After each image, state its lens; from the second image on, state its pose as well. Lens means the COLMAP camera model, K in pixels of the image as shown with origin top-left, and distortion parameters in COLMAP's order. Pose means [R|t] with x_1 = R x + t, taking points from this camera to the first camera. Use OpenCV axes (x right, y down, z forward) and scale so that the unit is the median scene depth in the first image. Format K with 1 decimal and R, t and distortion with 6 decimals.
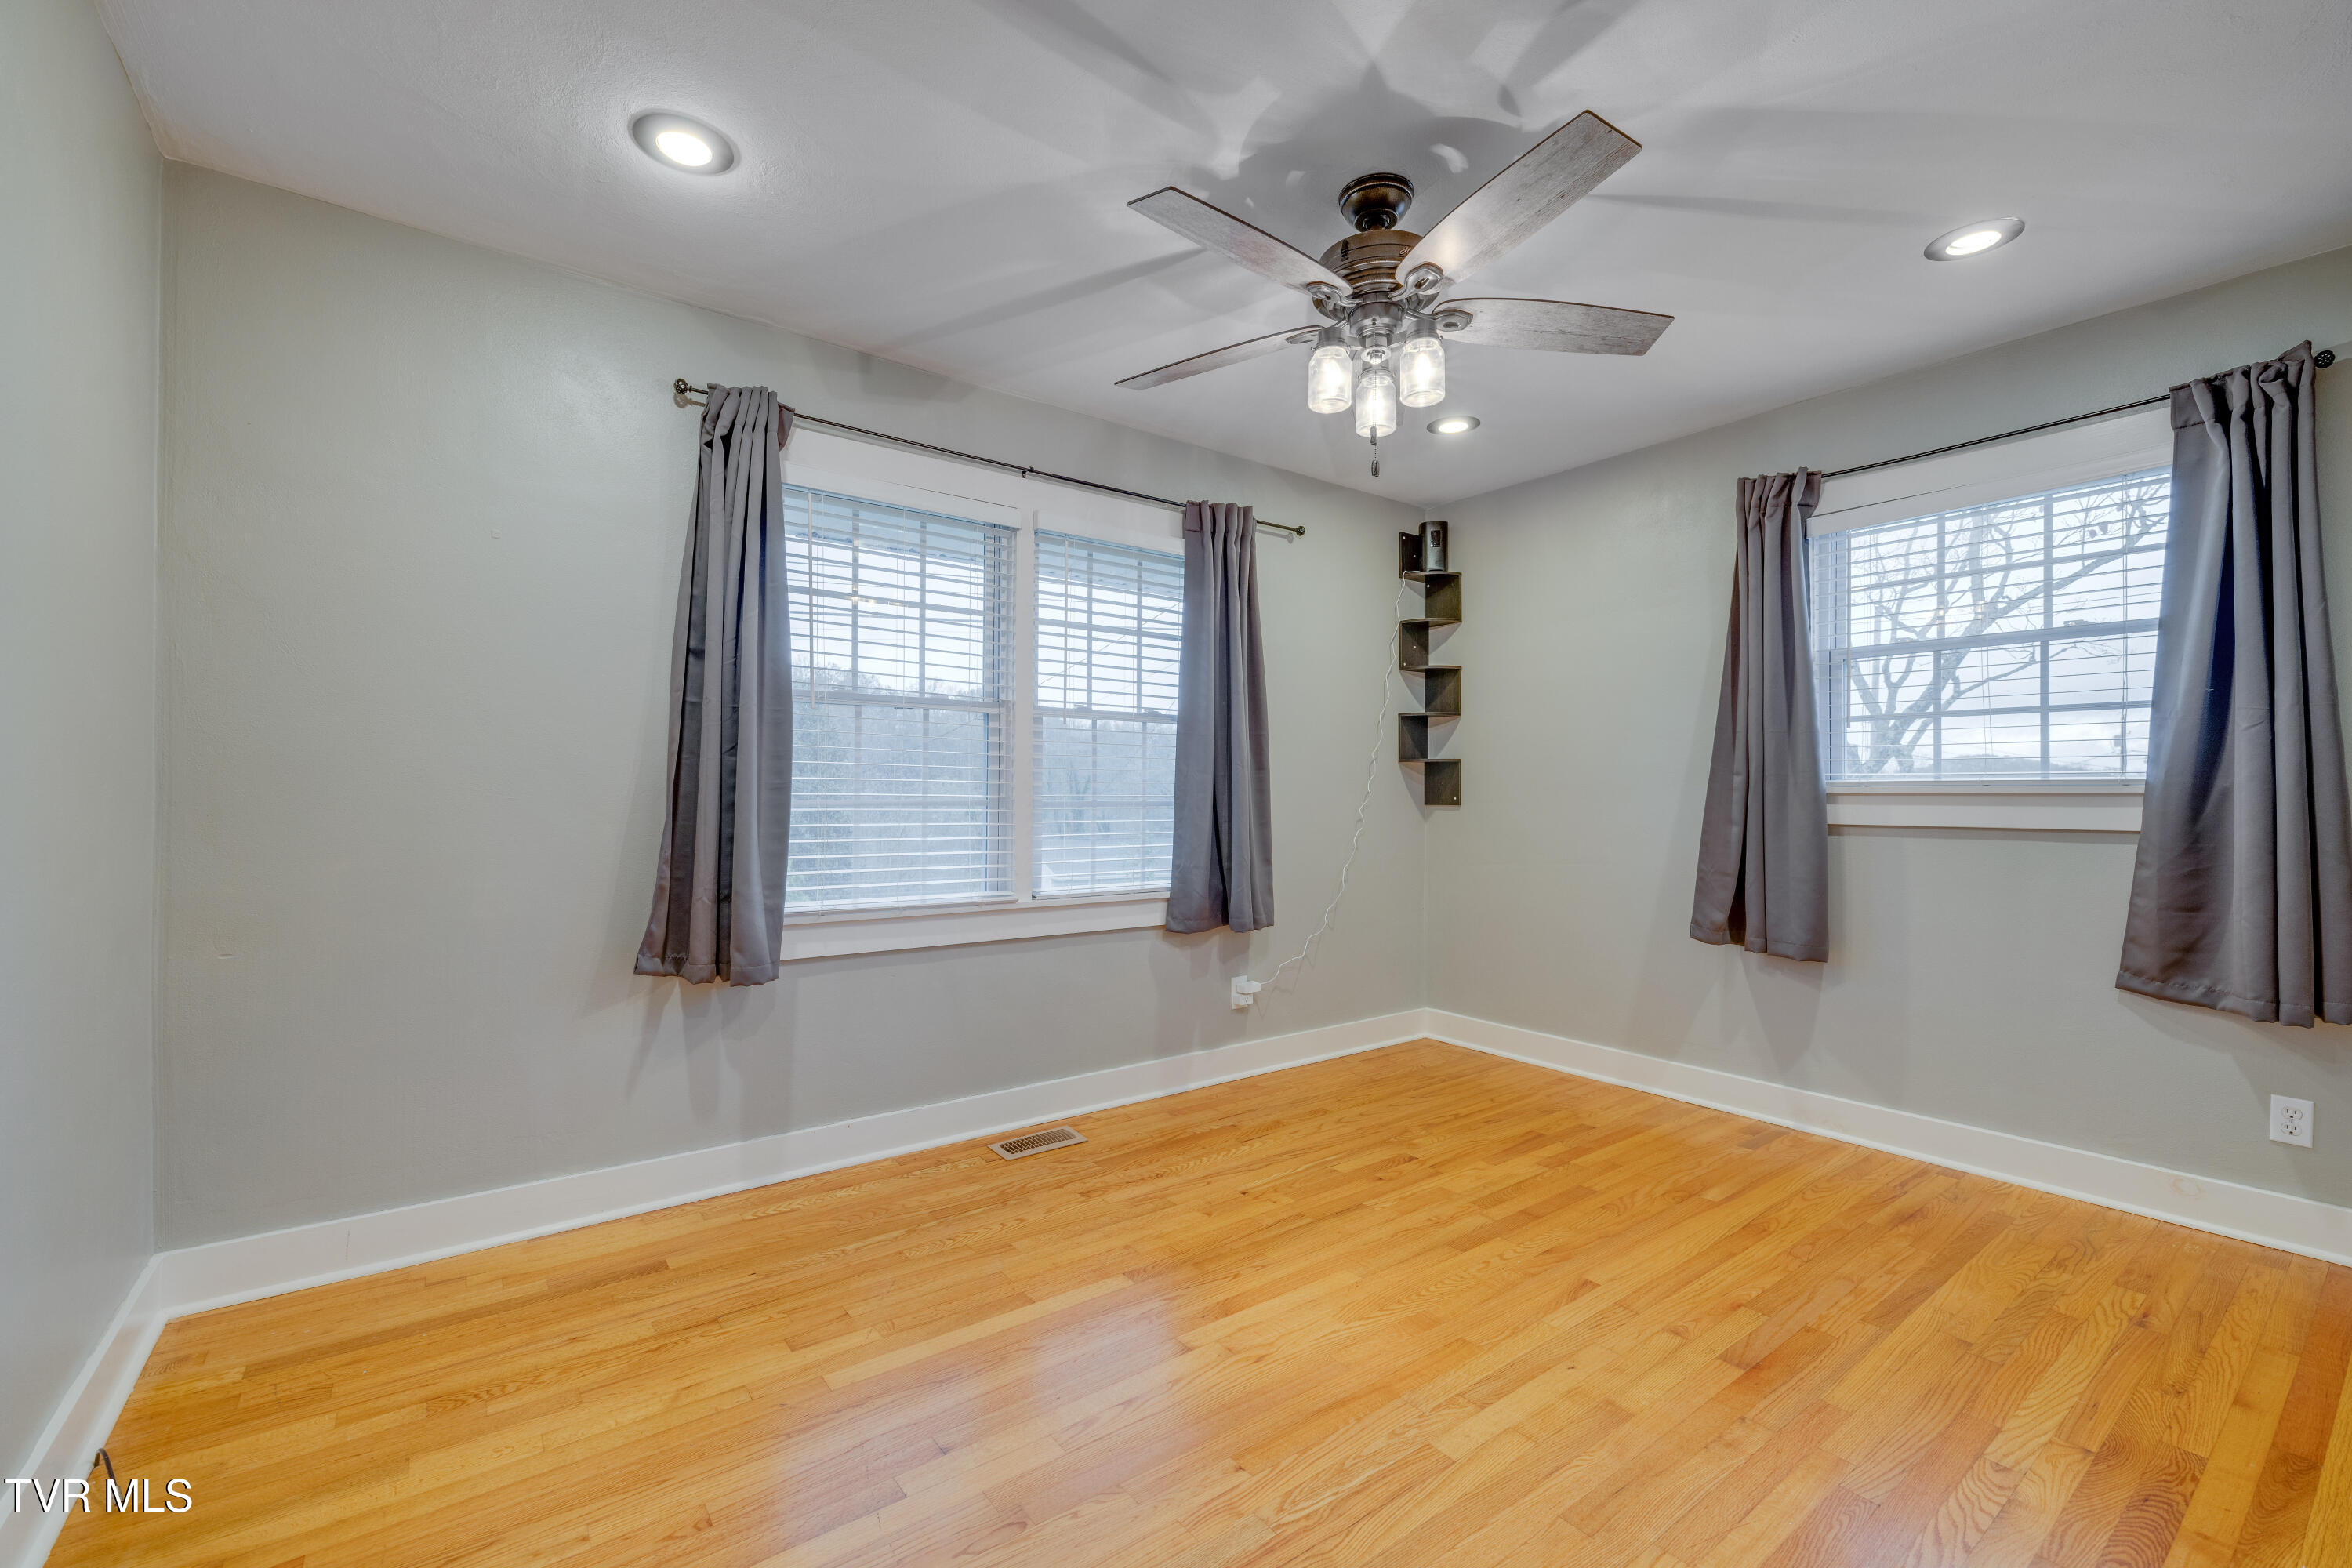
lens RADIAL K [[977.3, 0, 1169.3], [0, 977.3, 791.0], [0, 0, 1]] dist [0.000669, 0.000004]
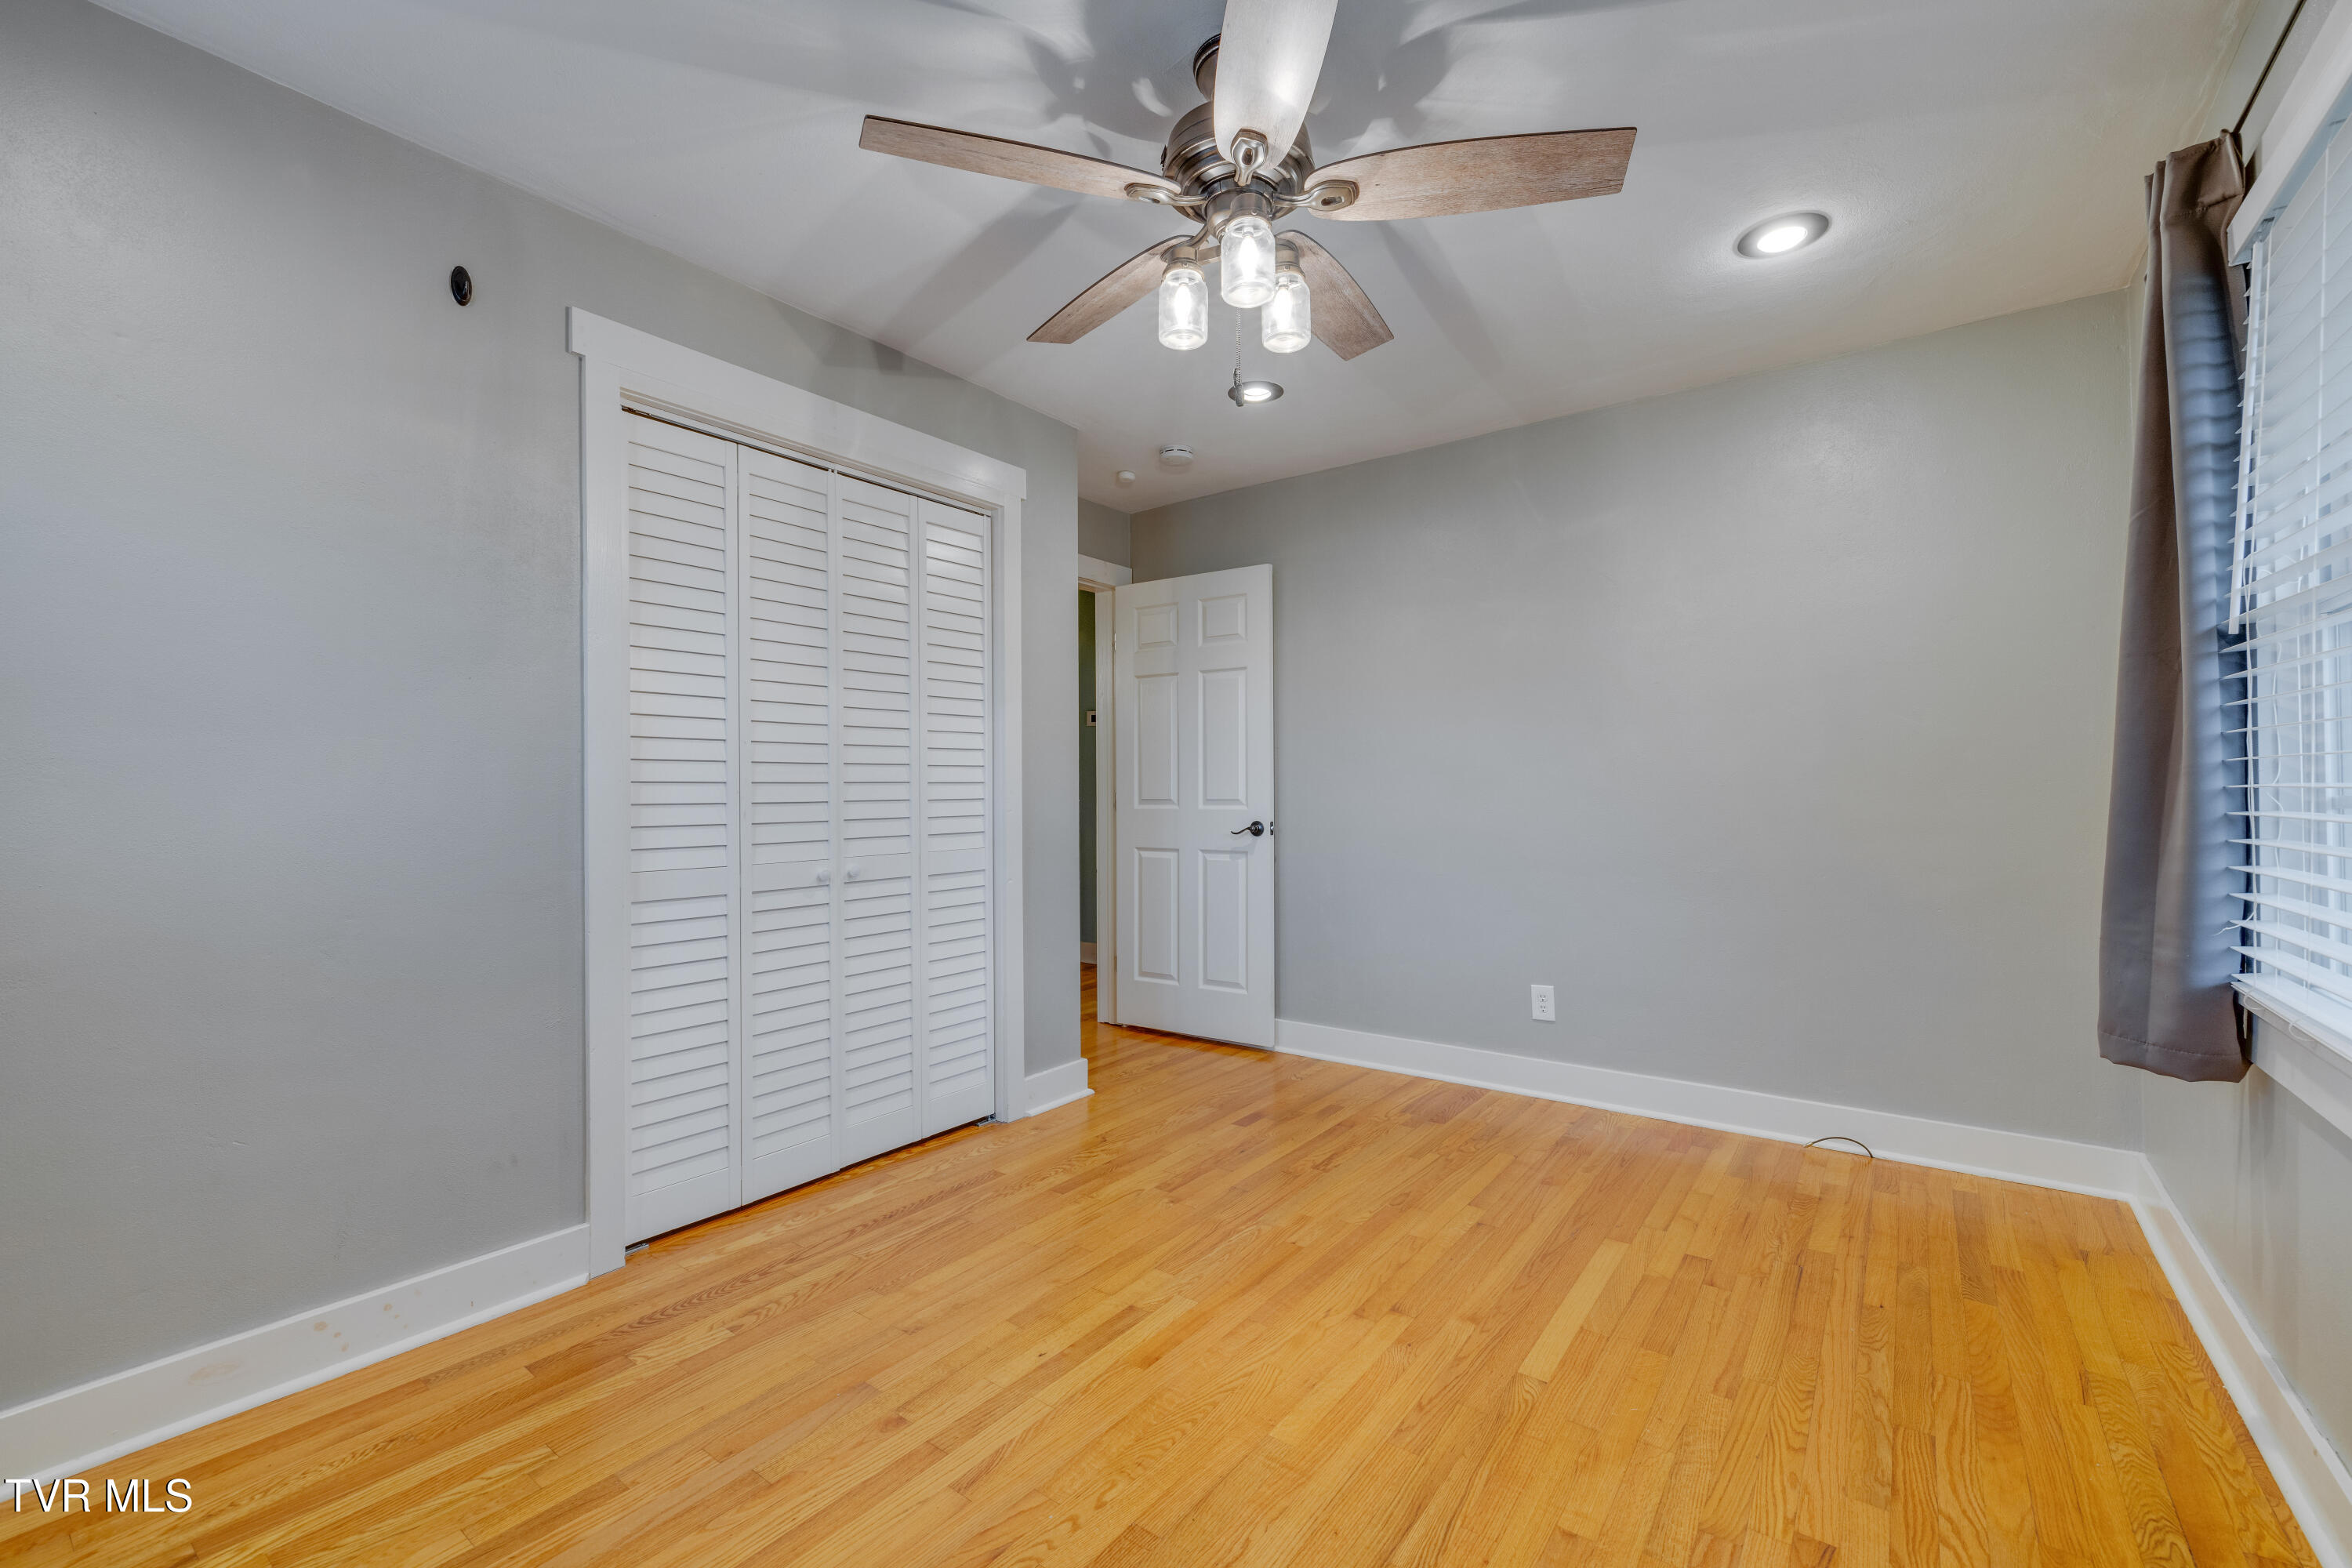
lens RADIAL K [[977.3, 0, 1169.3], [0, 977.3, 791.0], [0, 0, 1]] dist [0.000669, 0.000004]
pose [[-0.960181, 0.000906, -0.279377, 0.417015], [0.003057, 0.999969, -0.007262, 0.009987], [0.279361, -0.007827, -0.960154, 1.483002]]
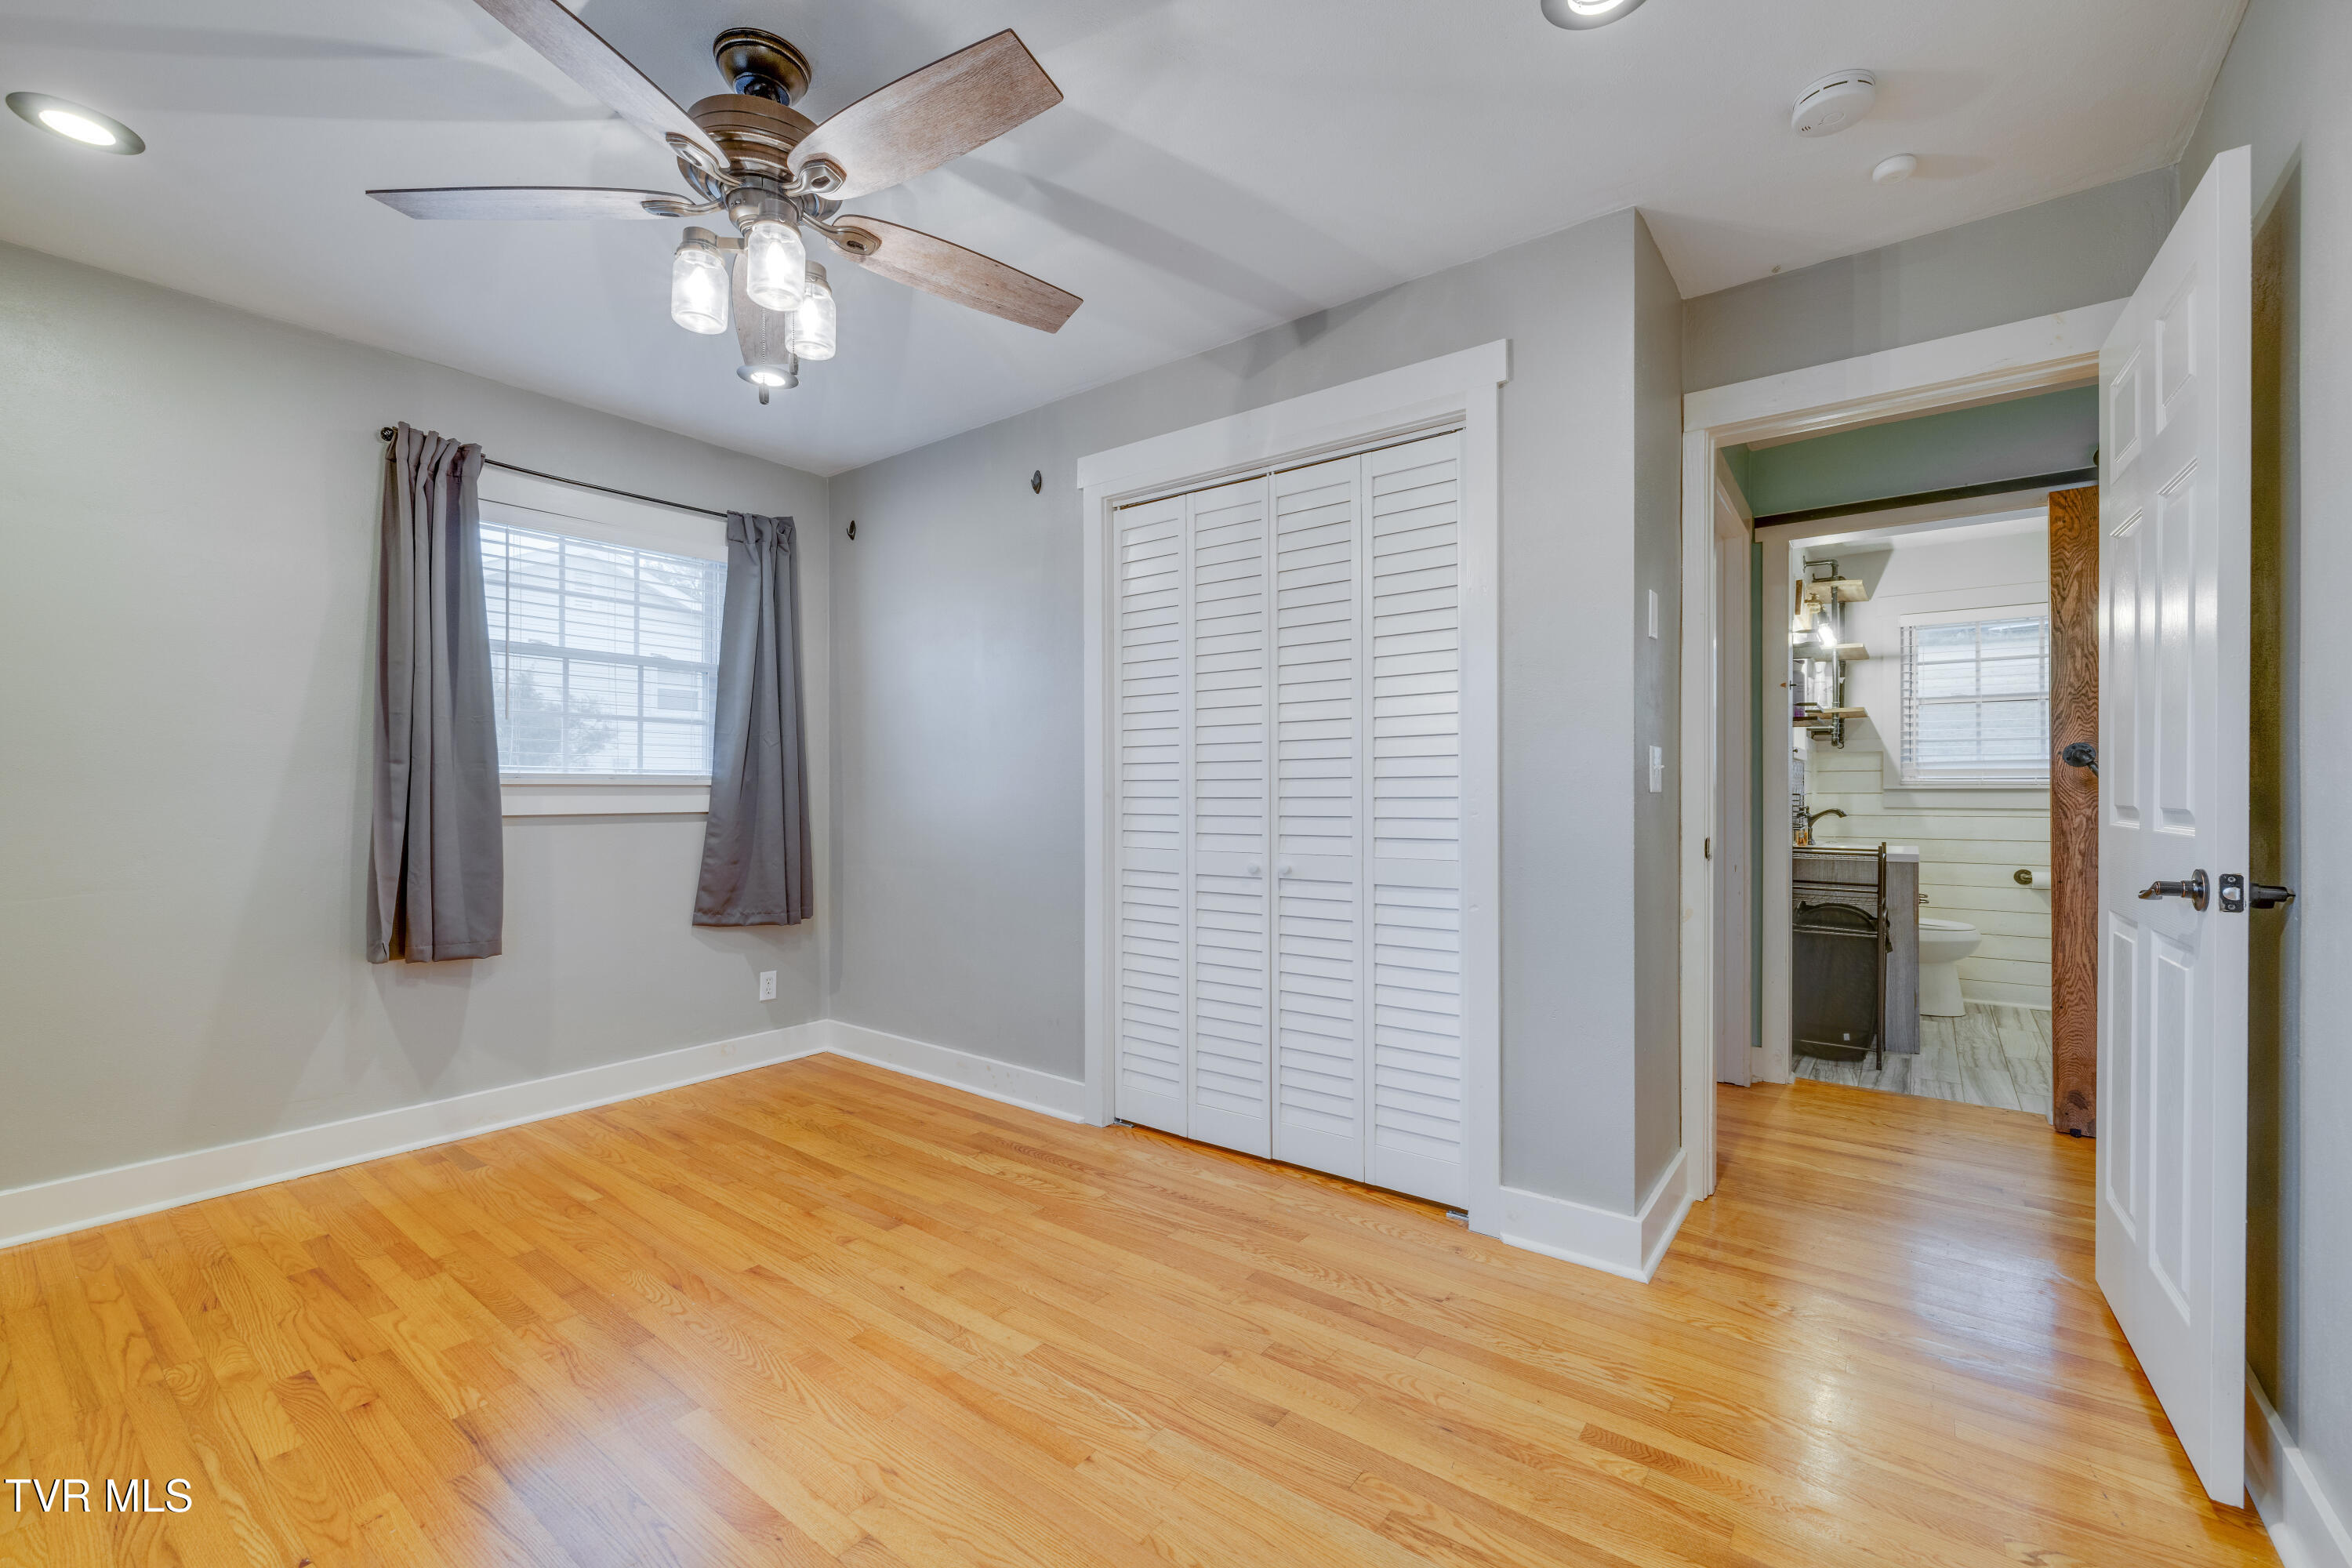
lens RADIAL K [[977.3, 0, 1169.3], [0, 977.3, 791.0], [0, 0, 1]] dist [0.000669, 0.000004]
pose [[-0.270438, -0.004230, 0.962728, -0.568345], [-0.005840, 0.999979, 0.002753, 0.002834], [-0.962720, -0.004877, -0.270457, 0.744917]]
